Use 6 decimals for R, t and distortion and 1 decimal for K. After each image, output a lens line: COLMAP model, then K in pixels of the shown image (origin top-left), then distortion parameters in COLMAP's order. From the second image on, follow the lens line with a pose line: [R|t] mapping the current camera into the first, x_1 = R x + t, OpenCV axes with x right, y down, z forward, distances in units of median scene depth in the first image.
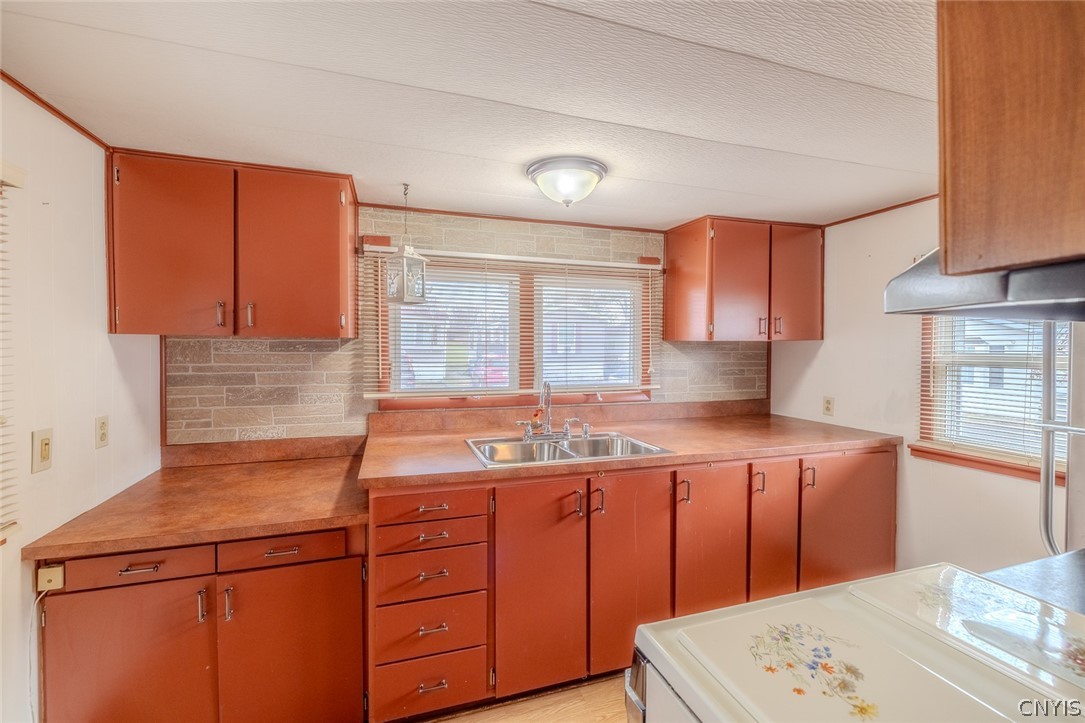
lens RADIAL K [[458.7, 0, 534.2], [0, 458.7, 356.0], [0, 0, 1]] dist [-0.001203, -0.000776]
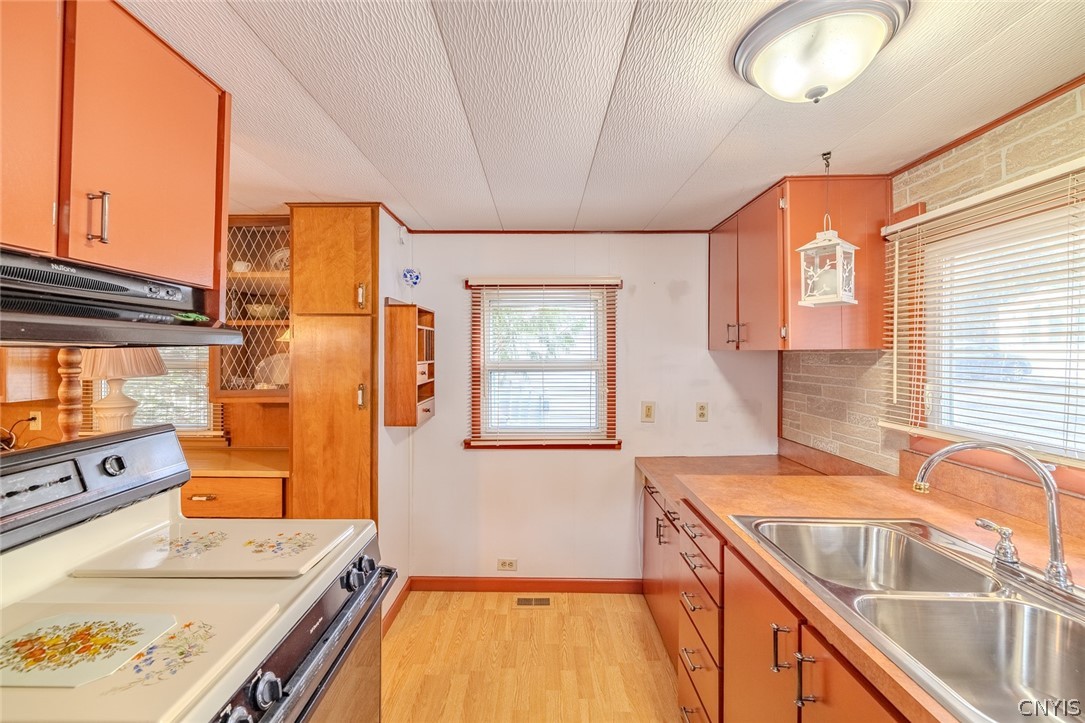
lens RADIAL K [[458.7, 0, 534.2], [0, 458.7, 356.0], [0, 0, 1]] dist [-0.001203, -0.000776]
pose [[-0.318434, 0.000464, -0.947945, 0.546314], [-0.020518, 0.999762, 0.007382, -0.020678], [0.947723, 0.021801, -0.318348, 0.687568]]
